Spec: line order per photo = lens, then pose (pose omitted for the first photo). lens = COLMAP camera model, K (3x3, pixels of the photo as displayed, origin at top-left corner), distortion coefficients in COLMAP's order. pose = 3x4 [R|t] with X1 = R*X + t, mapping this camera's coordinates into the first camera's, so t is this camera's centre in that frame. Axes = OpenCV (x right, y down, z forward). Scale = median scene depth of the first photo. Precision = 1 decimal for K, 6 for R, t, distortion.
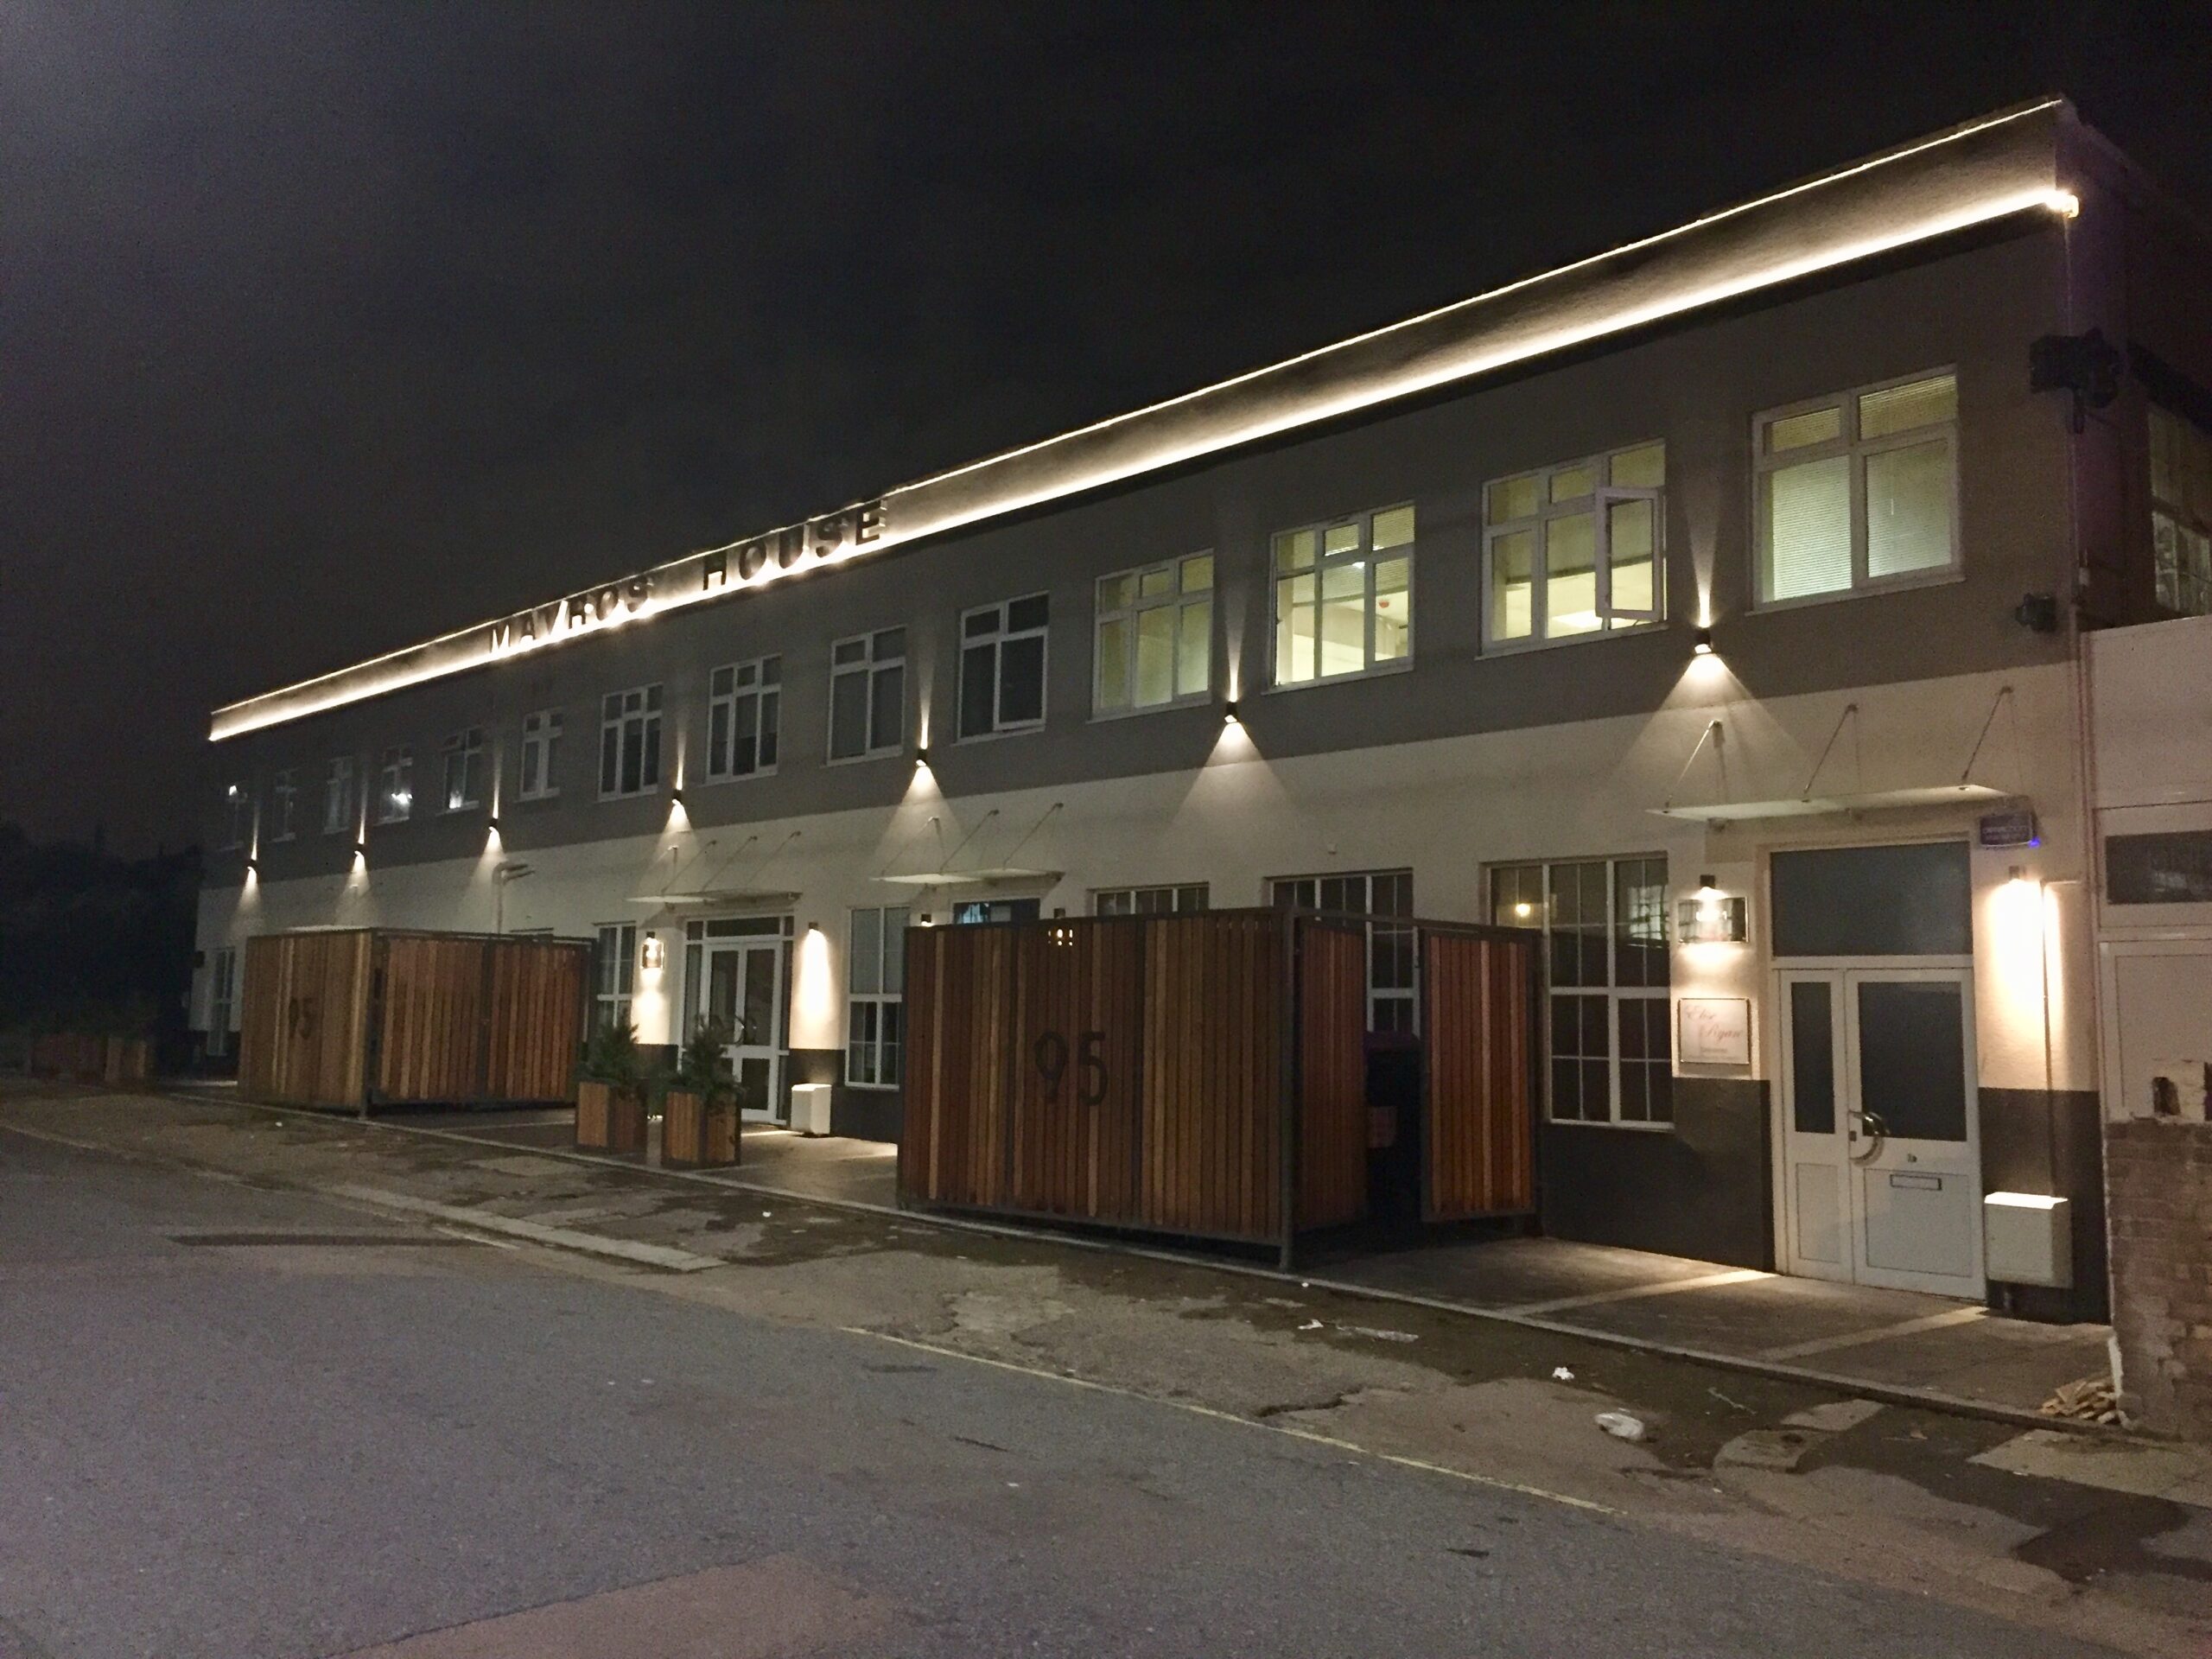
lens RADIAL K [[1881.7, 0, 1109.2], [0, 1881.7, 764.1], [0, 0, 1]] dist [0.073062, -0.447460]
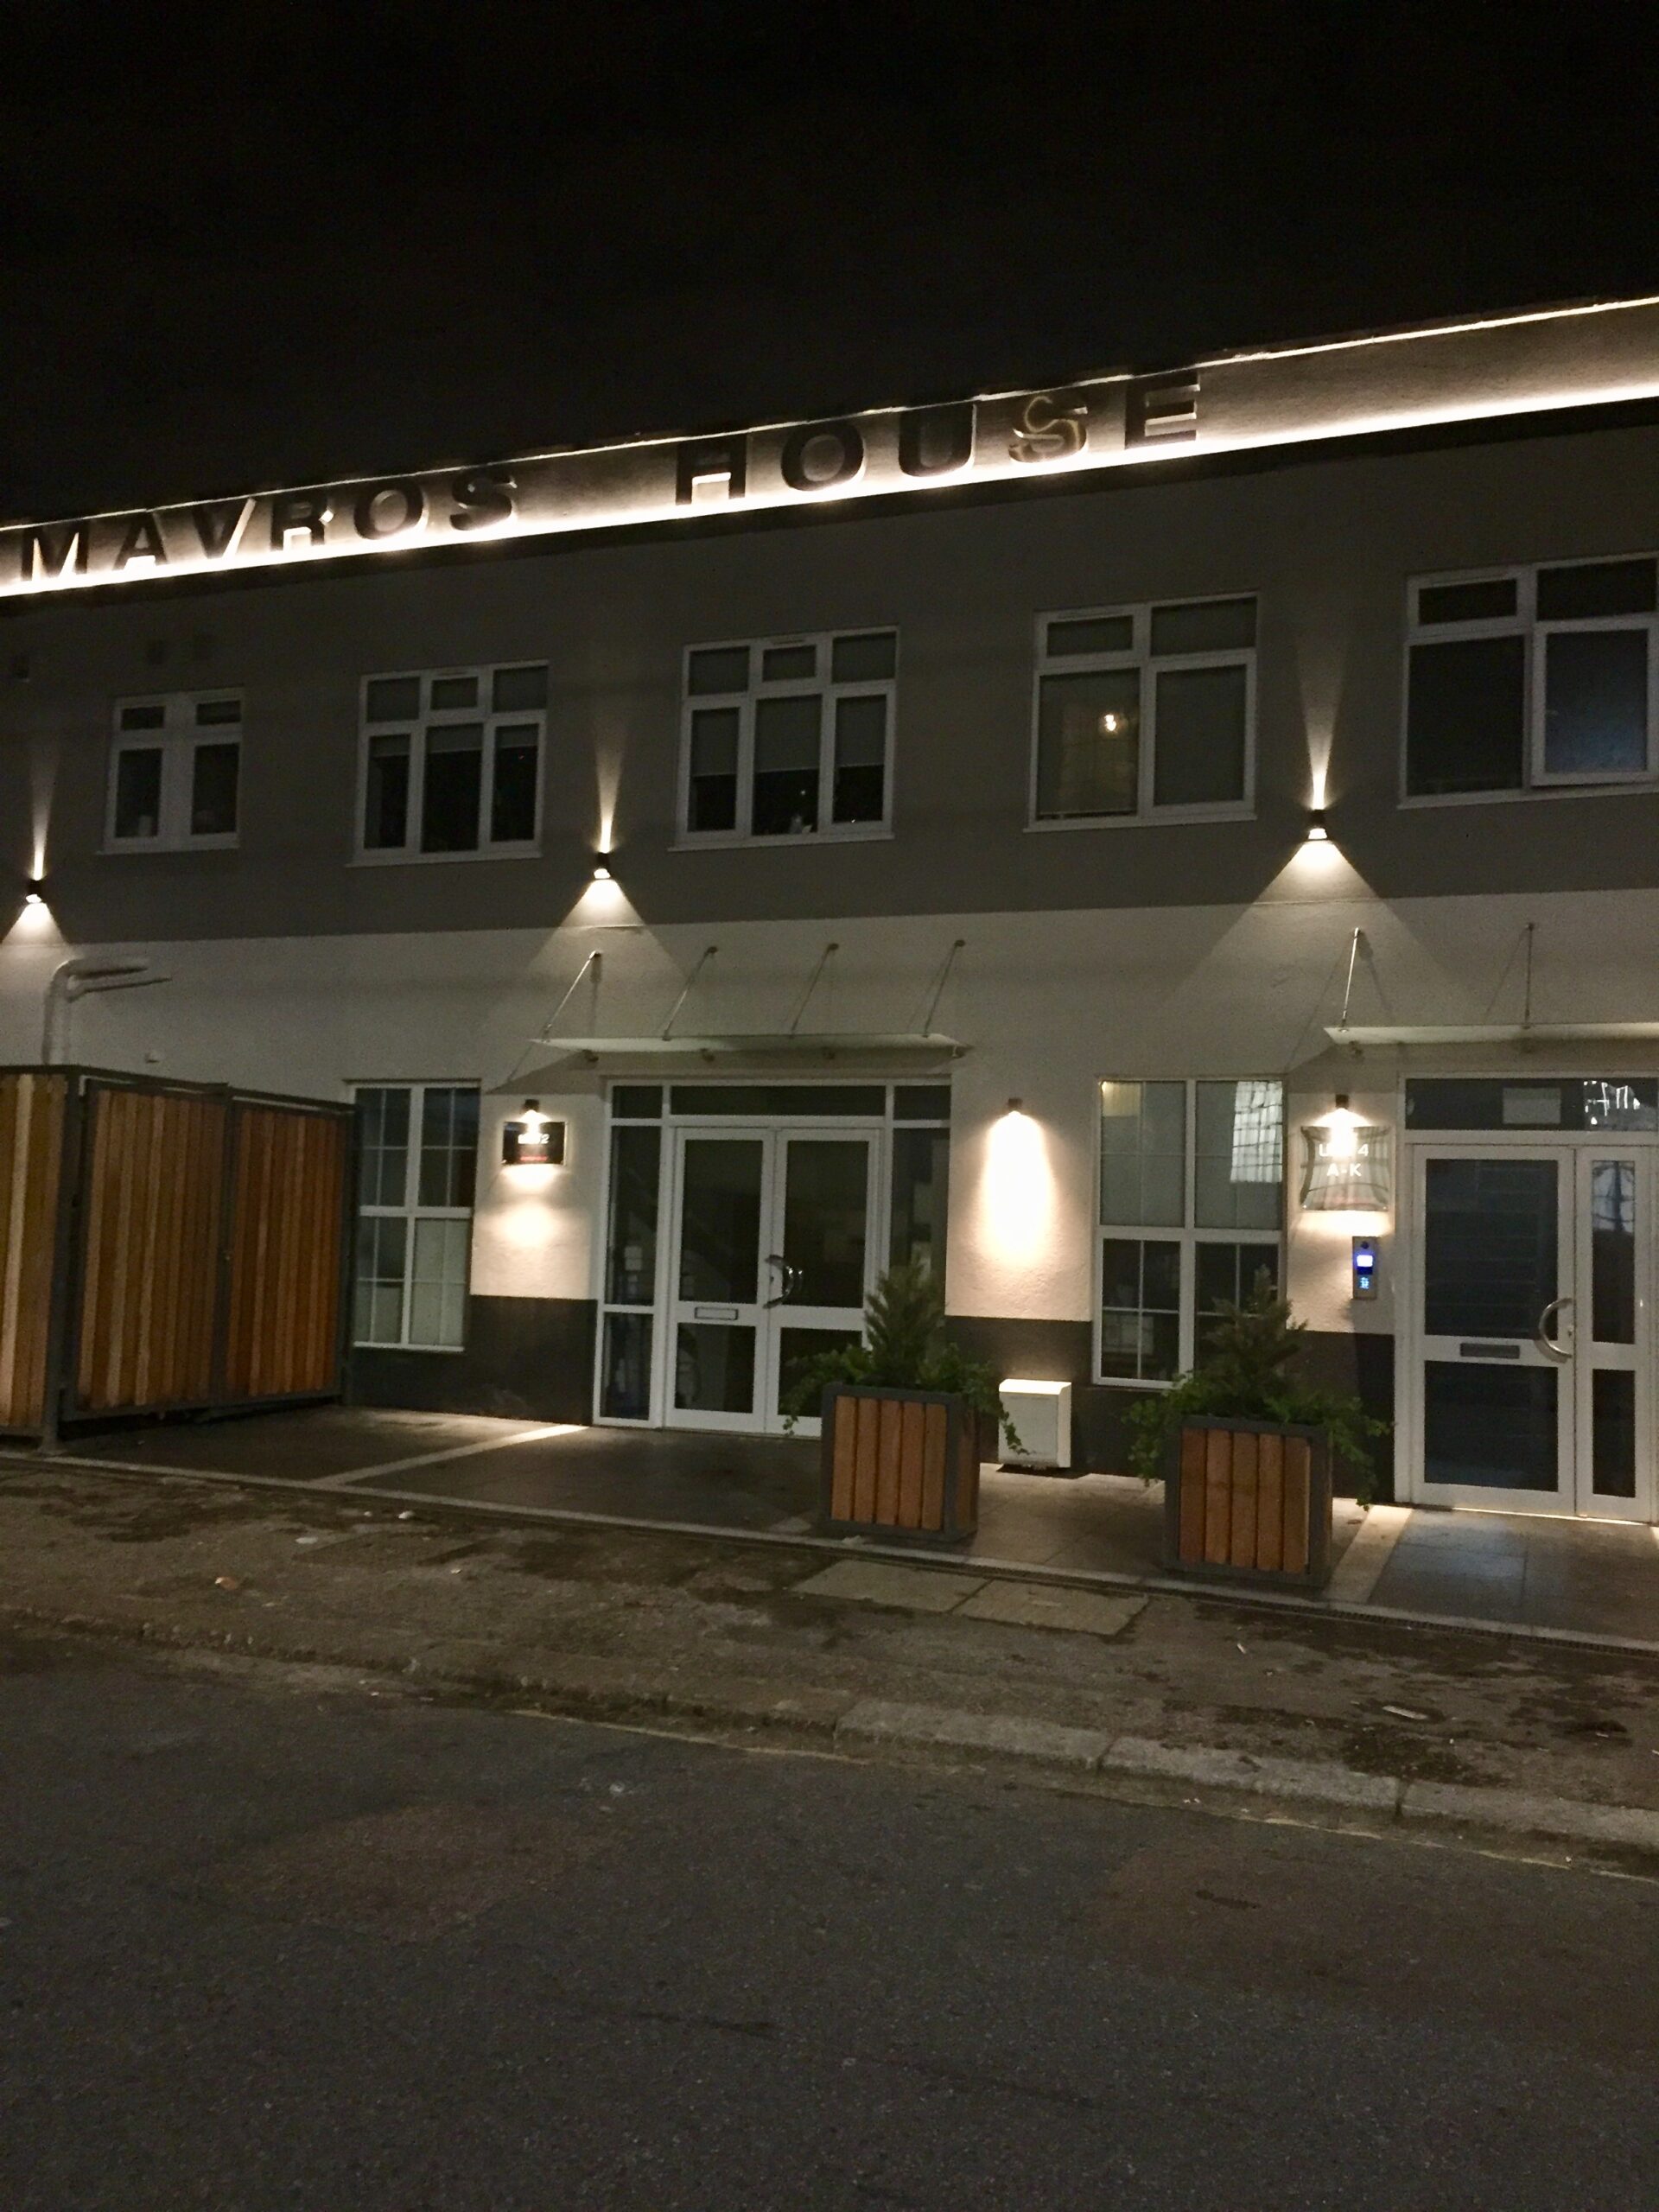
lens RADIAL K [[1958.9, 0, 829.5], [0, 1958.9, 1106.0], [0, 0, 1]] dist [0.035177, -0.005798]
pose [[0.904634, 0.050935, 0.423134, -0.418401], [-0.078899, 0.995686, 0.048826, 0.055979], [-0.418822, -0.077555, 0.904751, 0.439401]]
